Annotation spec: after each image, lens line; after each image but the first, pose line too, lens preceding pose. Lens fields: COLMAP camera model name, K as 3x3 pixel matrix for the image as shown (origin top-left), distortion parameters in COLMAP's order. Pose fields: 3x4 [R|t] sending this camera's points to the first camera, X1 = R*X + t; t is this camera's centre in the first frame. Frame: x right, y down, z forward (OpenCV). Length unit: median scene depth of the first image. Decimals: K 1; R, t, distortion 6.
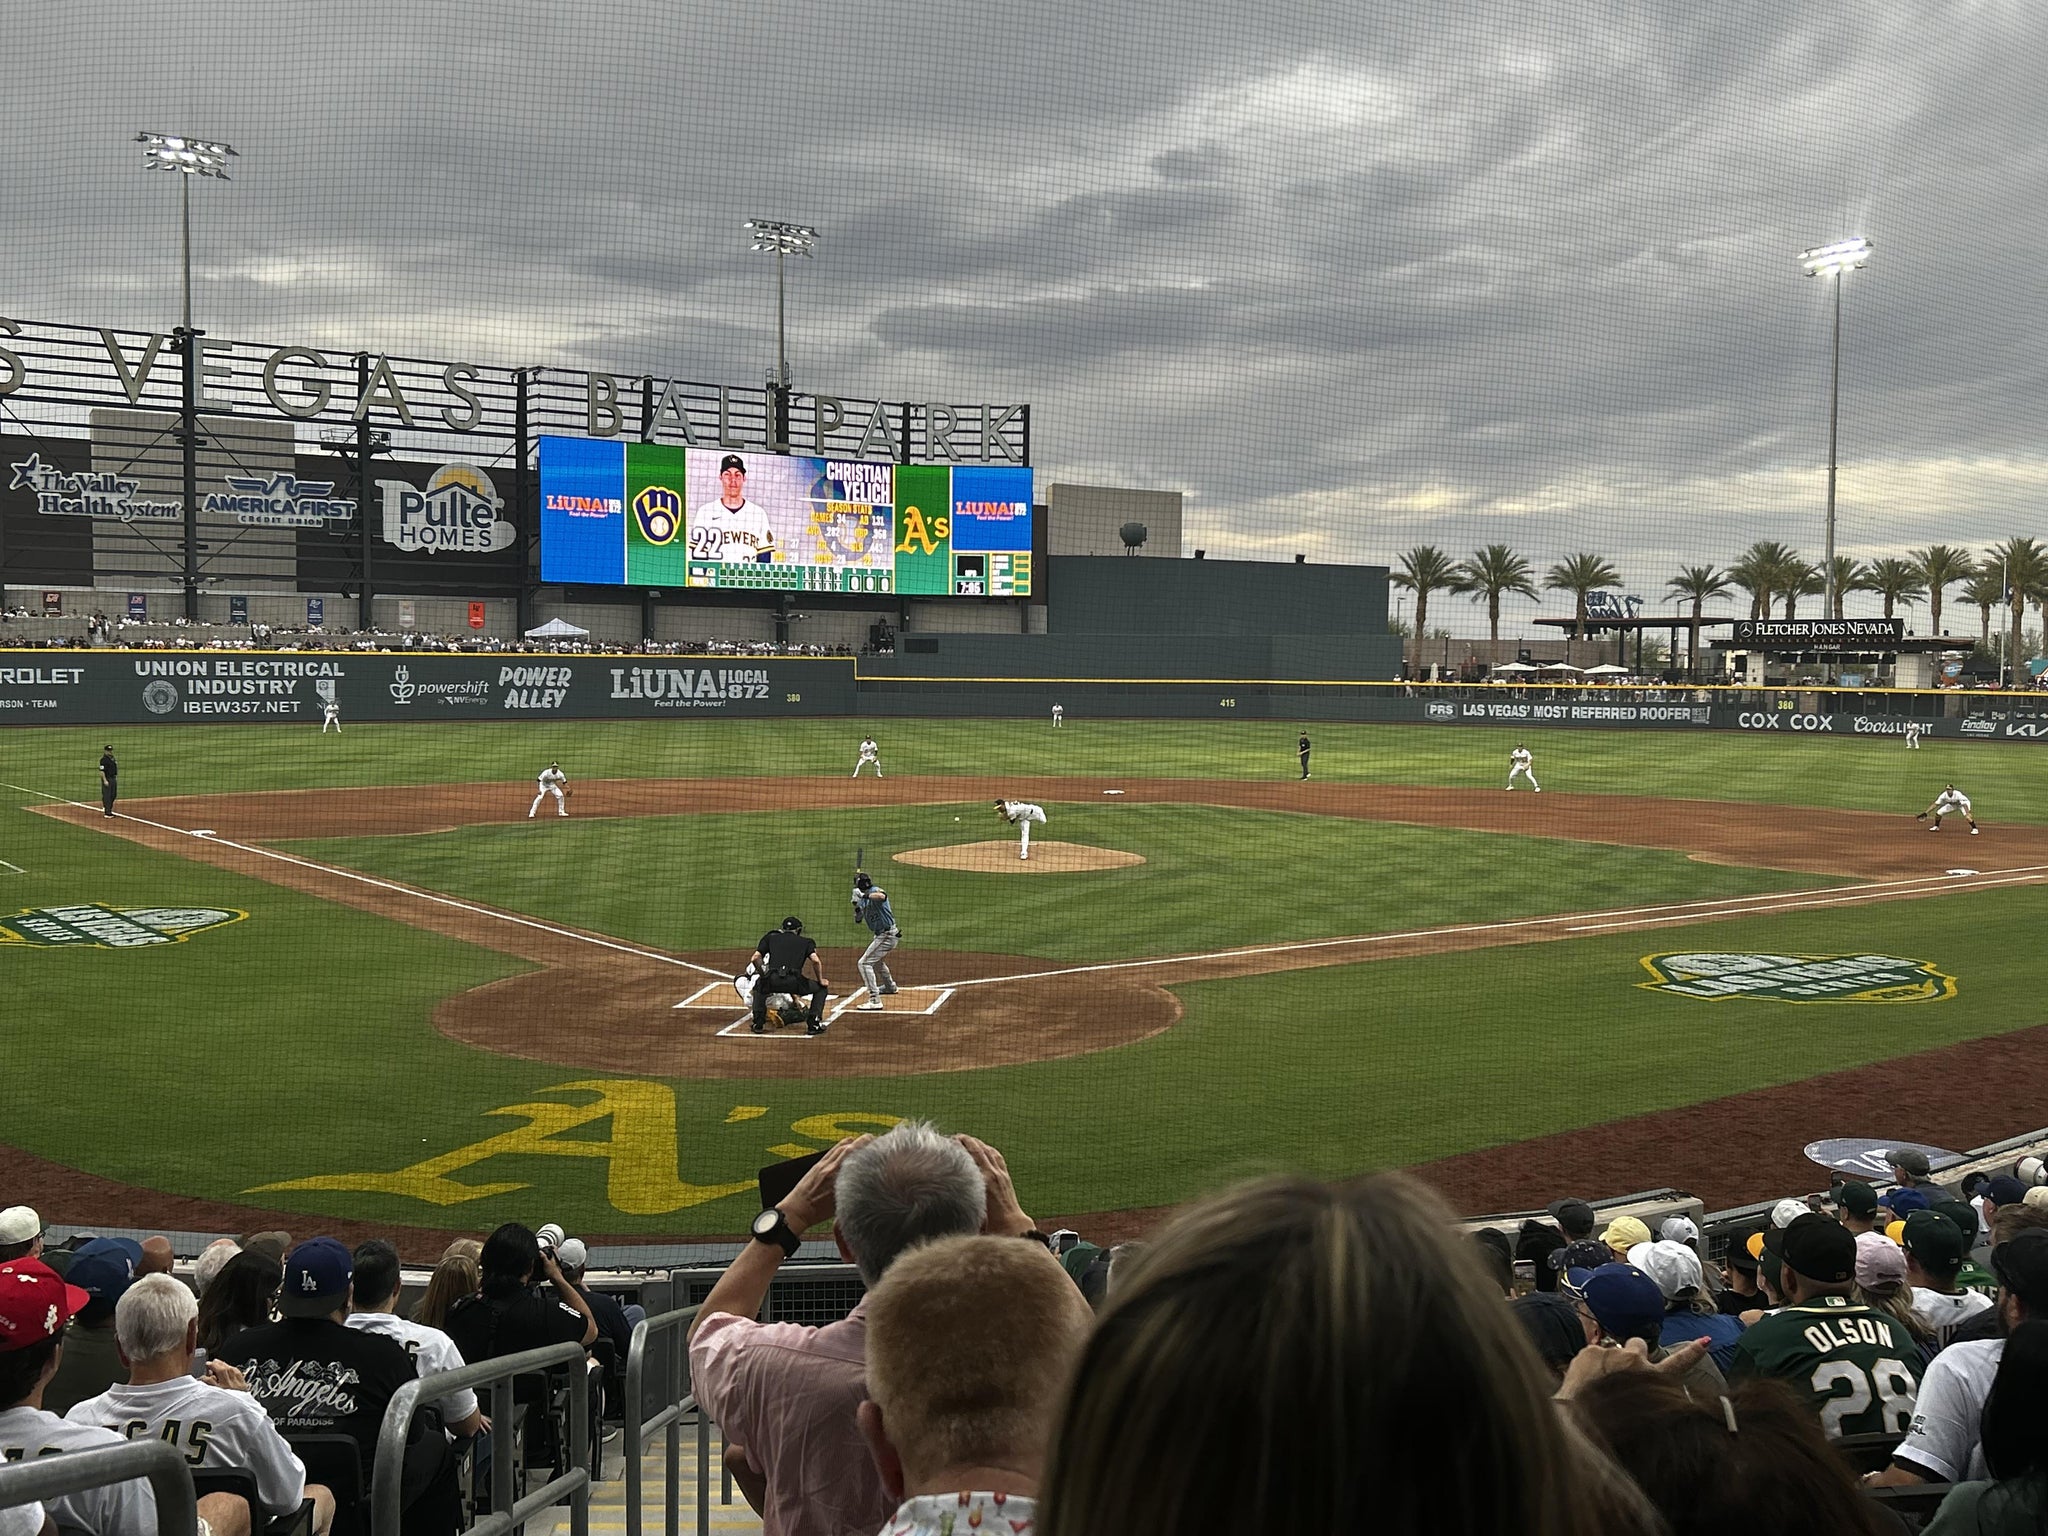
lens RADIAL K [[1990.6, 0, 1017.6], [0, 1990.6, 772.7], [0, 0, 1]] dist [0.017255, 0.000000]
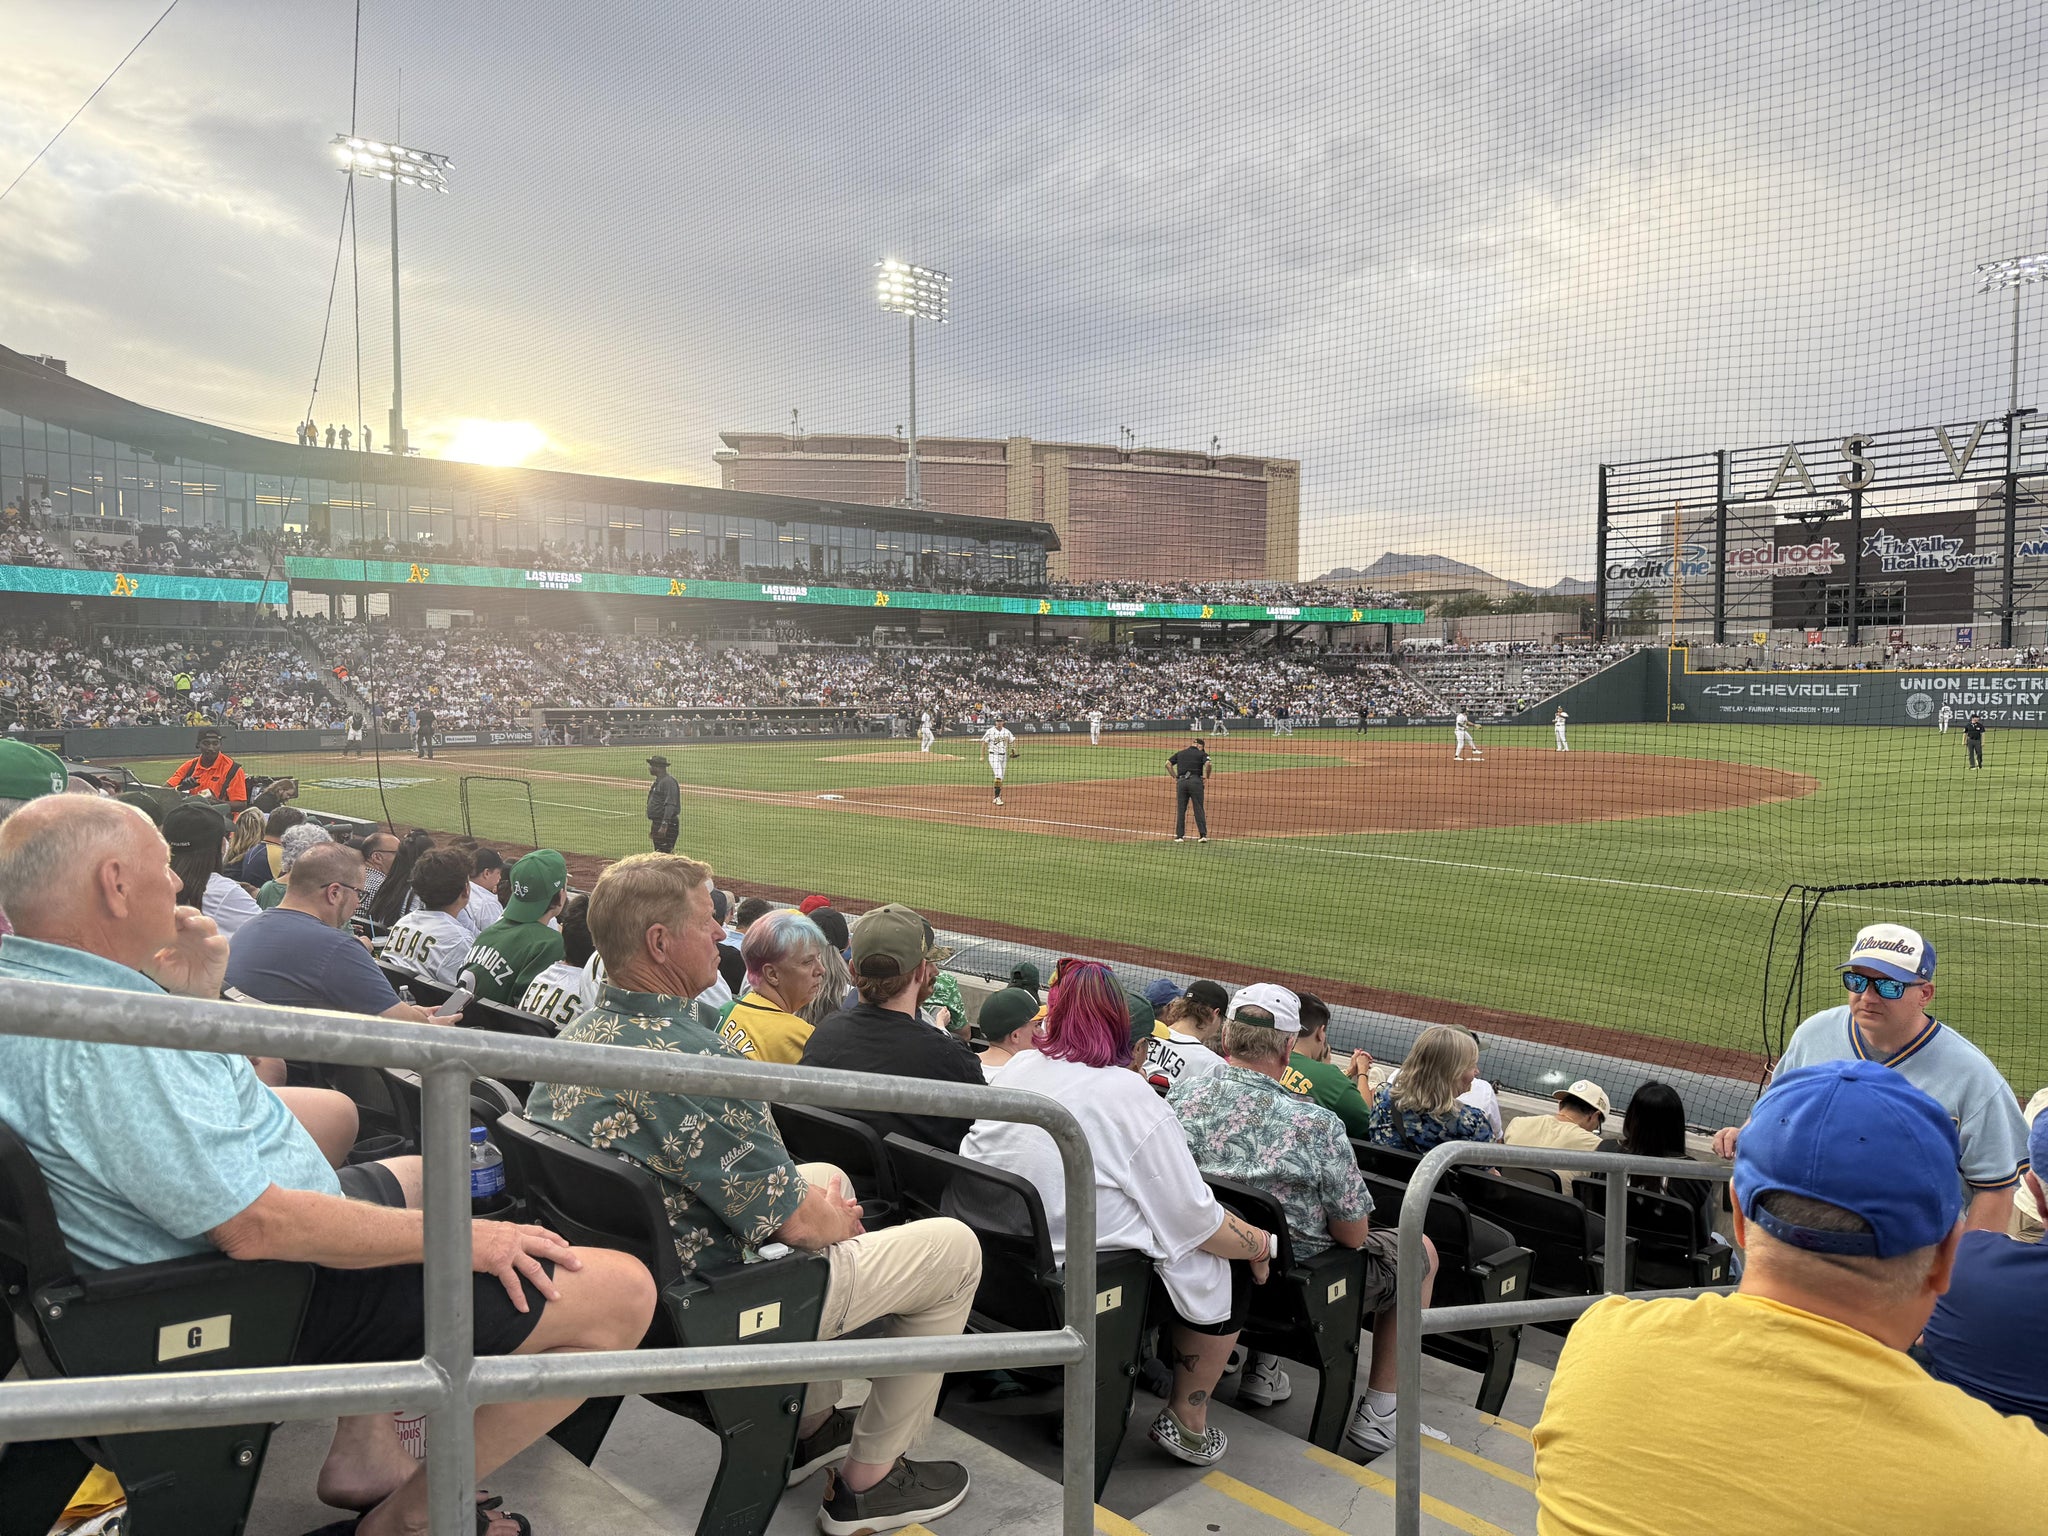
lens RADIAL K [[1435.6, 0, 1026.8], [0, 1435.6, 778.3], [0, 0, 1]] dist [0.032127, -0.049826]
pose [[0.086053, 0.050532, -0.995008, 0.445148], [-0.054968, 0.997433, 0.045901, -0.002005], [0.994773, 0.050744, 0.088609, 0.332299]]
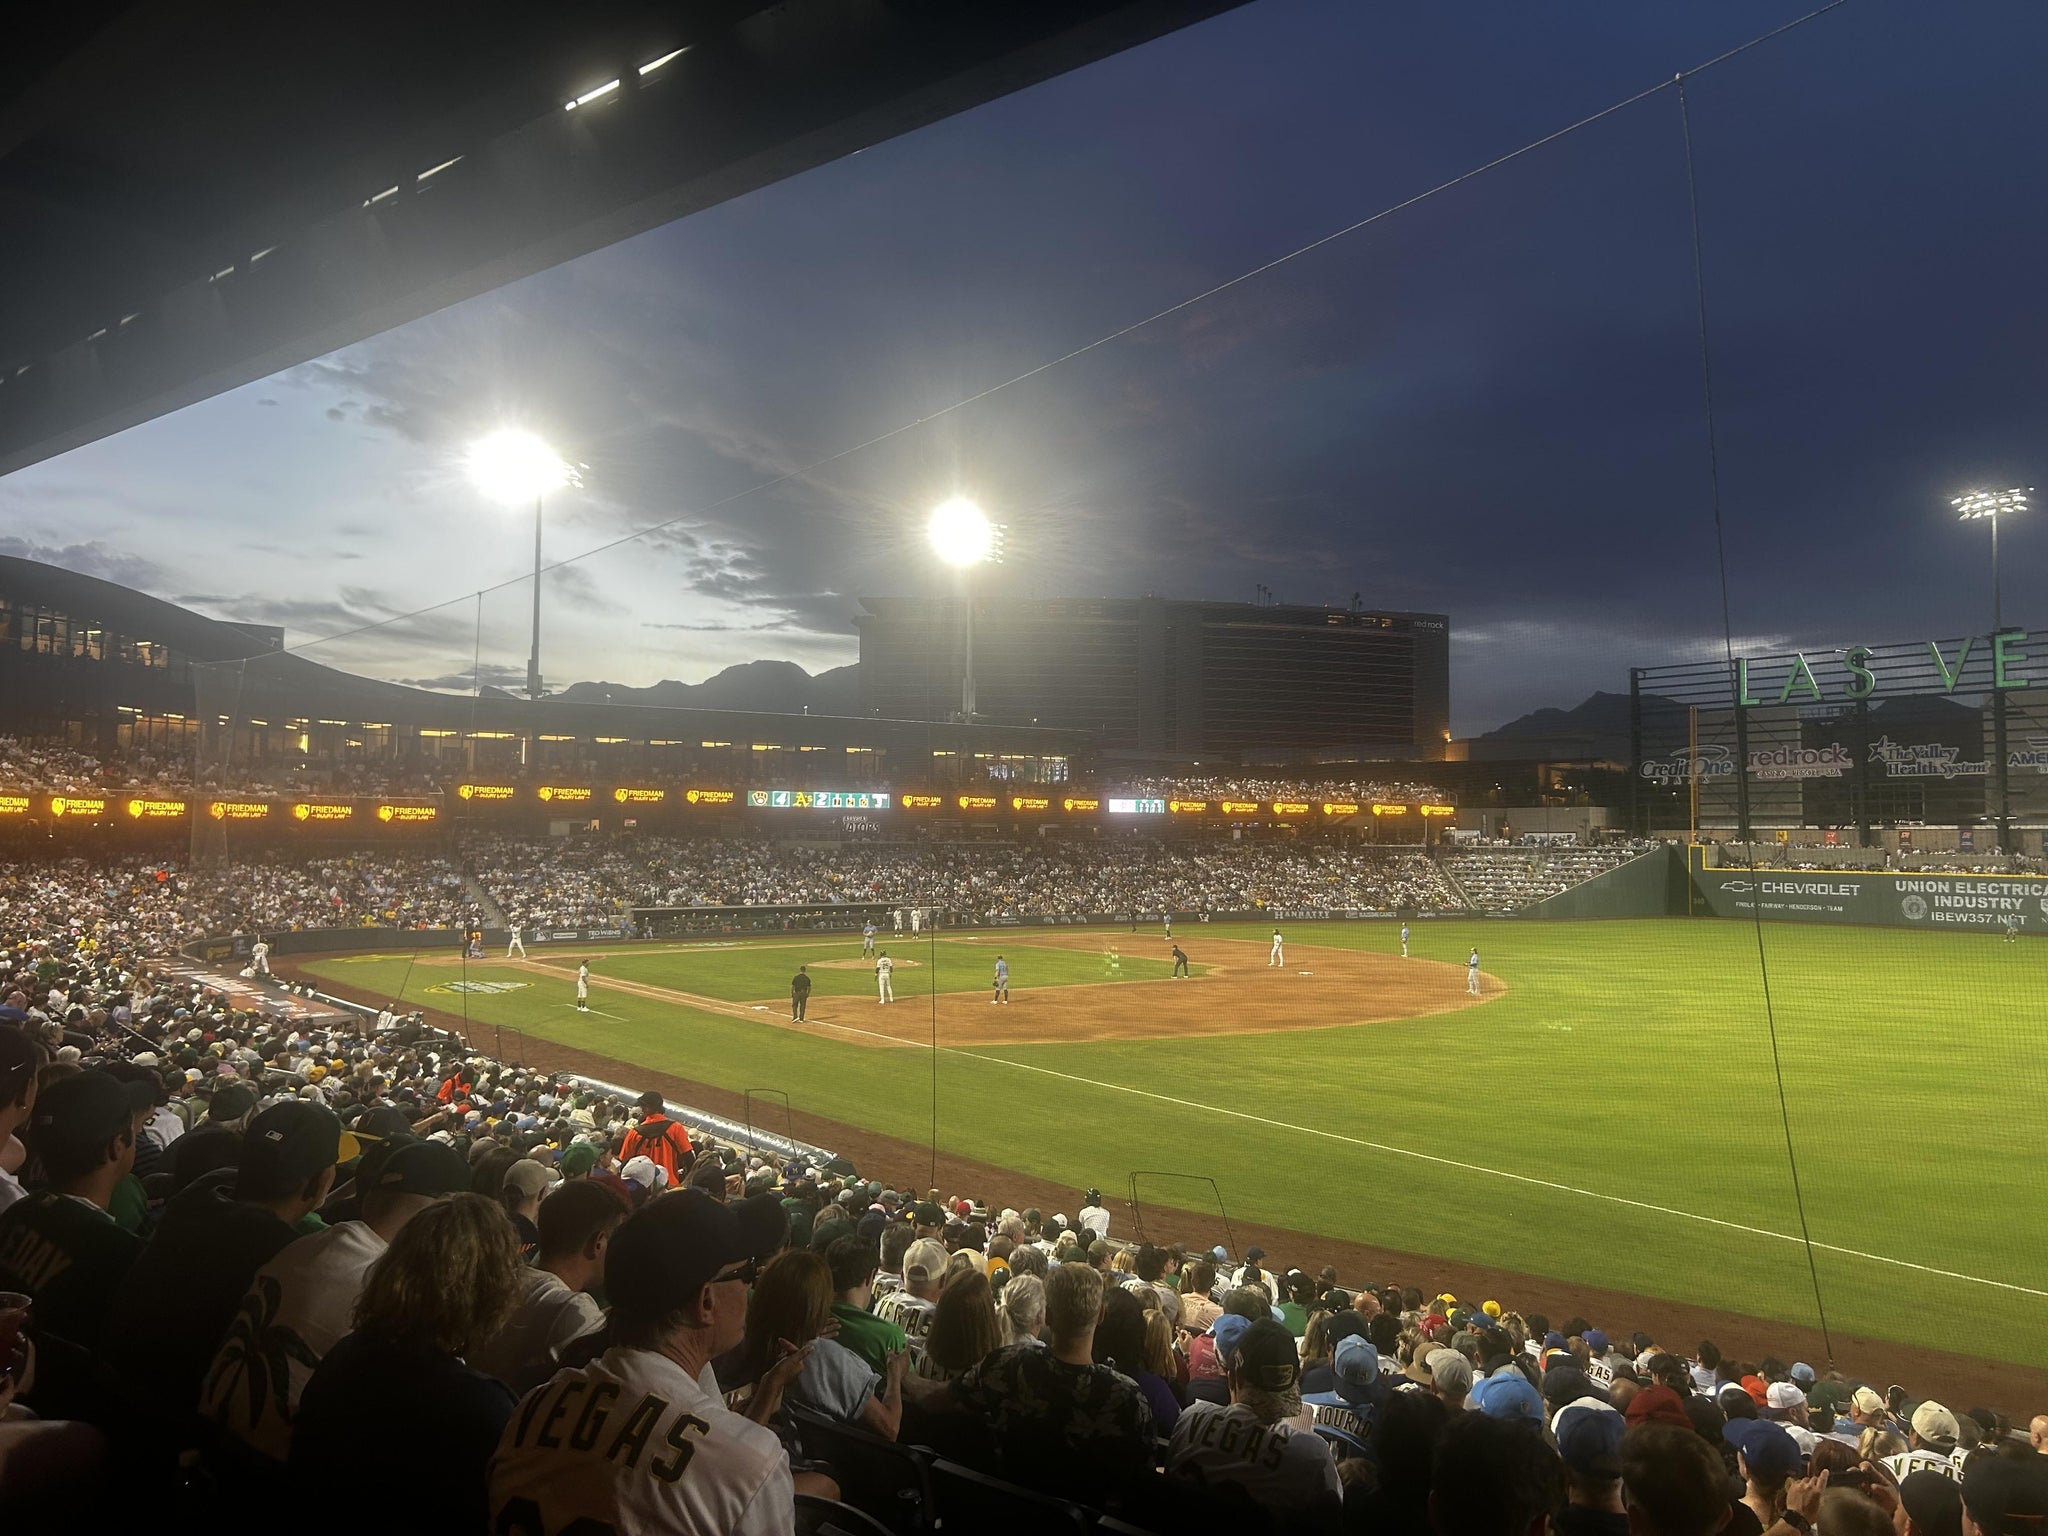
lens RADIAL K [[1523.6, 0, 1018.0], [0, 1523.6, 751.6], [0, 0, 1]] dist [0.013785, -0.007318]
pose [[-0.037148, -0.066374, -0.997103, 0.627471], [-0.066232, 0.995761, -0.063817, -0.035693], [0.997112, 0.063669, -0.041387, 0.413933]]
